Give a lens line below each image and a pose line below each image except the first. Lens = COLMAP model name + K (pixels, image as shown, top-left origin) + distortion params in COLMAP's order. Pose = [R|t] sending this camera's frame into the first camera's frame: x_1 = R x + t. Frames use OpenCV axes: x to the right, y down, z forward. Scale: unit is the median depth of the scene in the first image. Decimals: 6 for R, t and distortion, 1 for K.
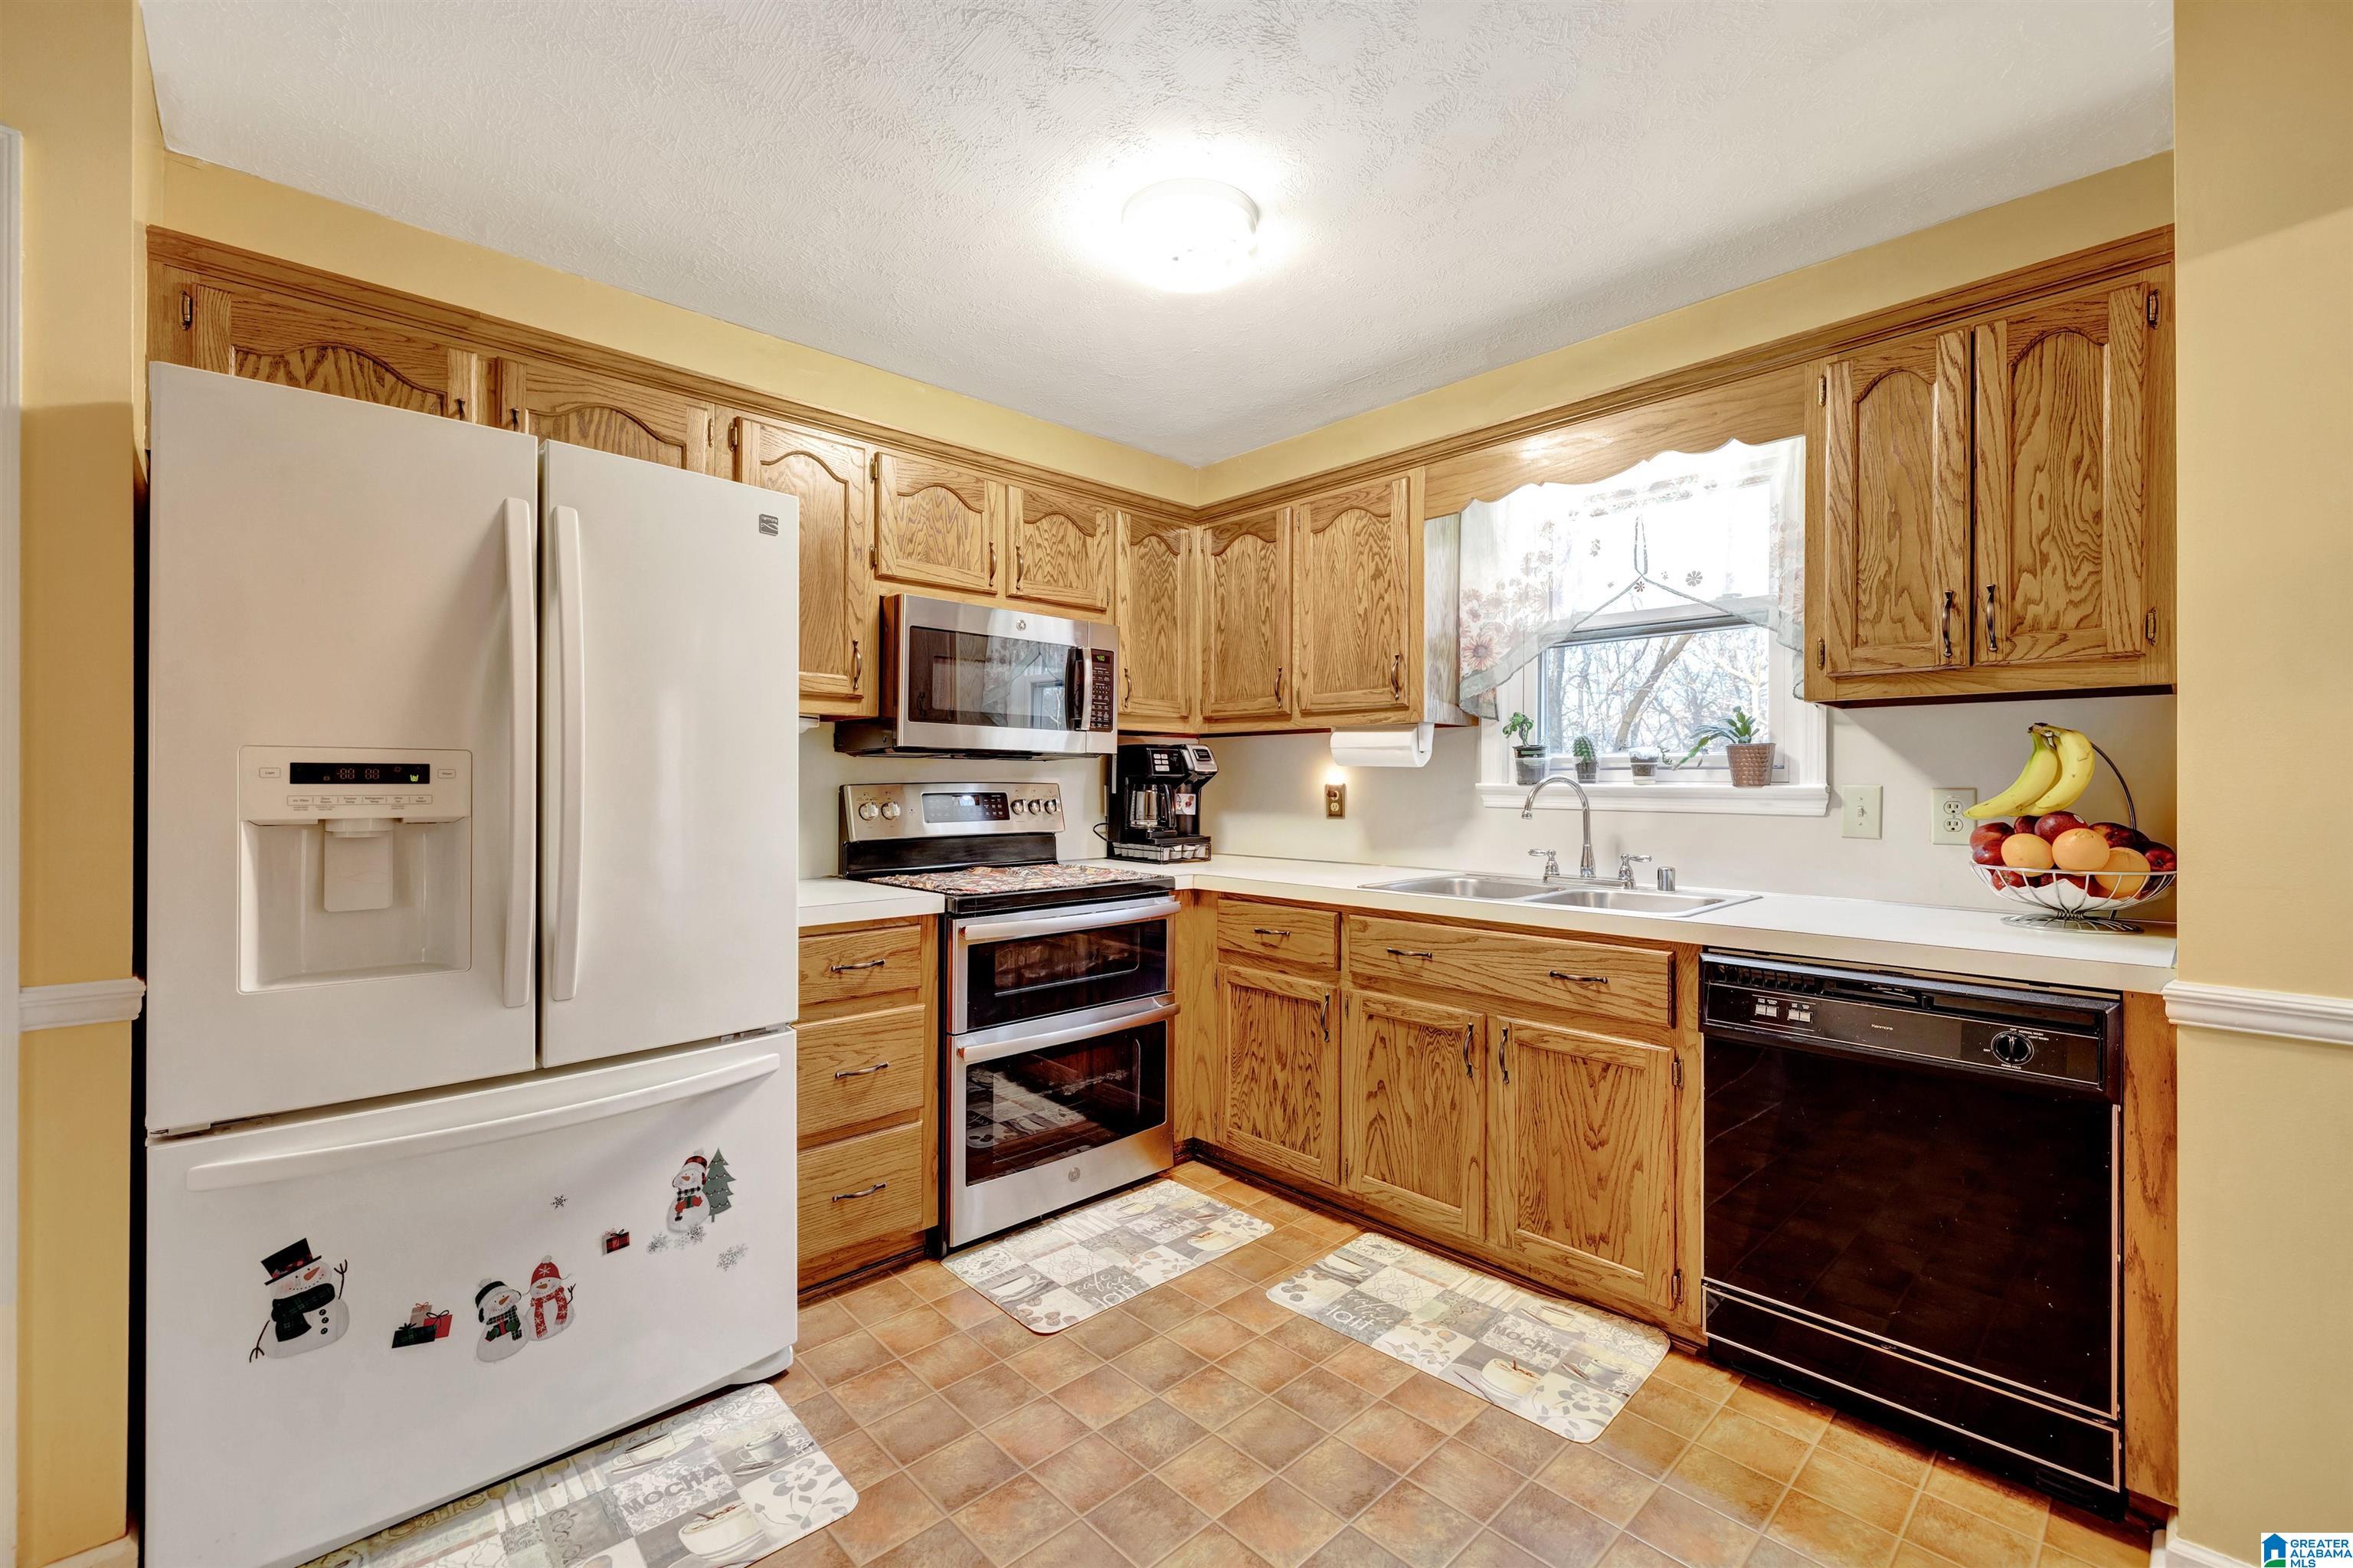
lens RADIAL K [[987.7, 0, 1180.6], [0, 987.7, 781.8], [0, 0, 1]] dist [0.000409, -0.000593]
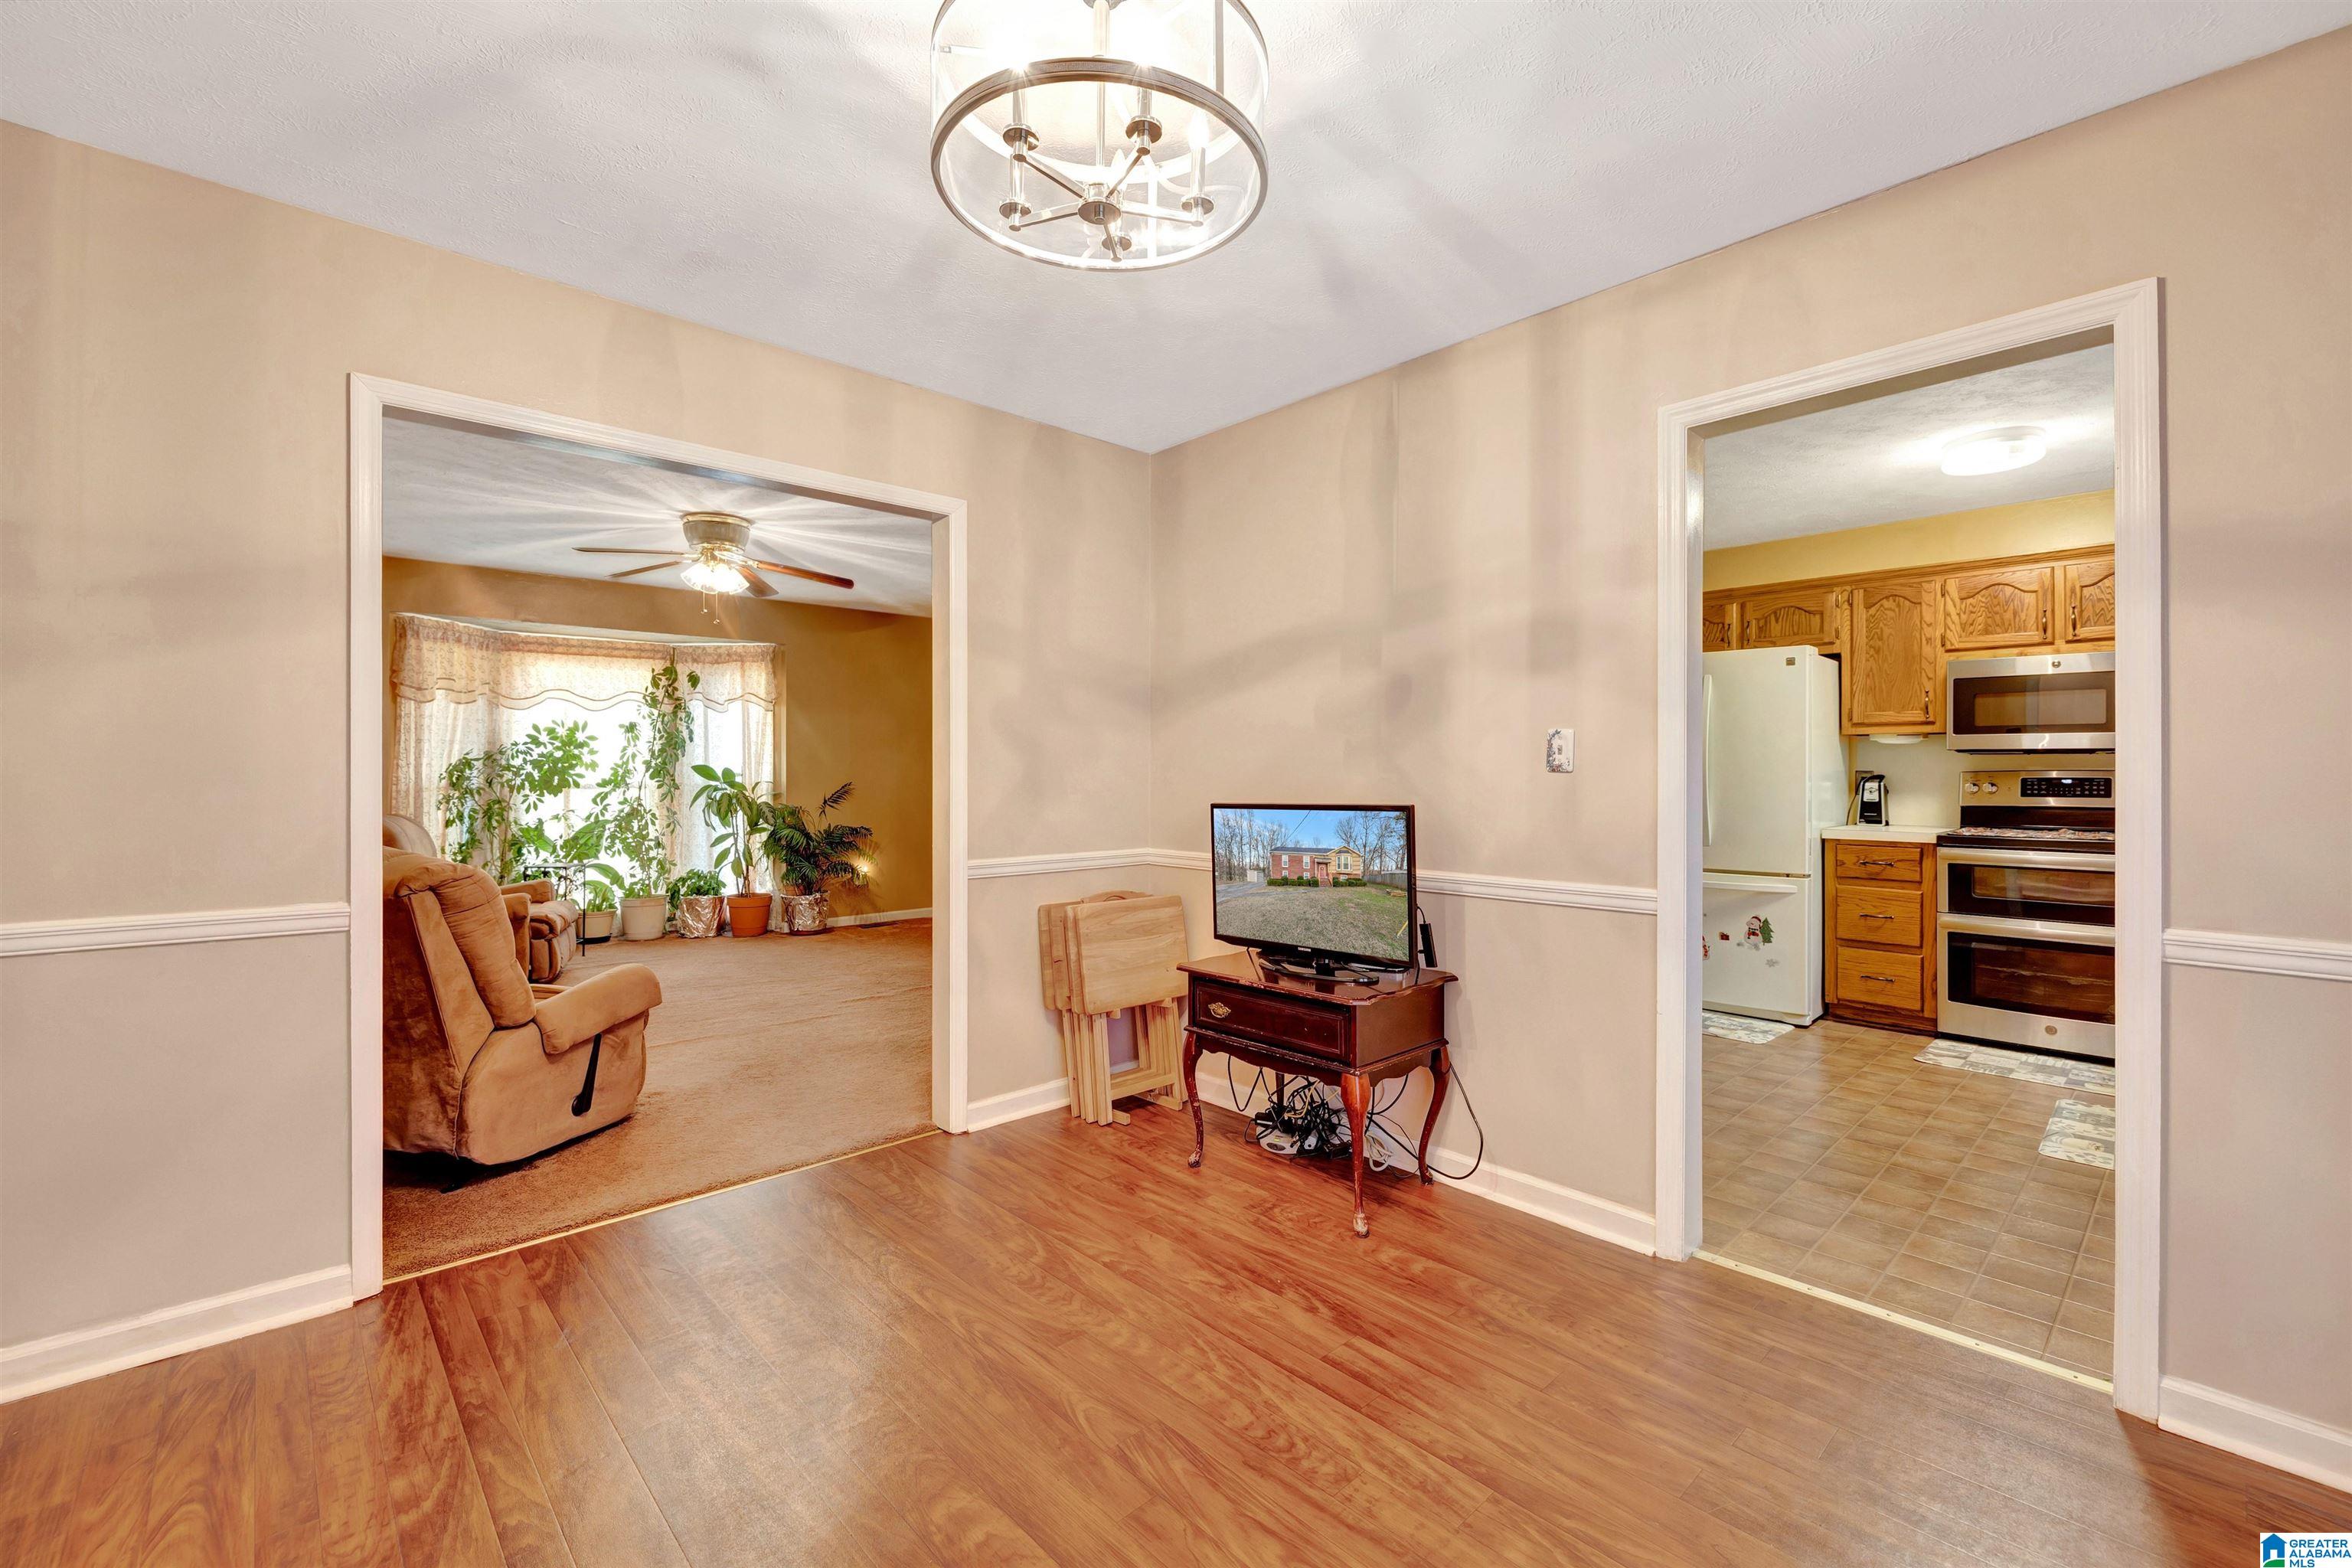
lens RADIAL K [[987.2, 0, 1178.2], [0, 987.2, 777.7], [0, 0, 1]] dist [0.000409, -0.000593]
pose [[-0.008711, 0.003915, -0.999954, 1.878931], [-0.002119, 0.999990, 0.003933, 0.013453], [0.999960, 0.002153, -0.008702, -0.425061]]
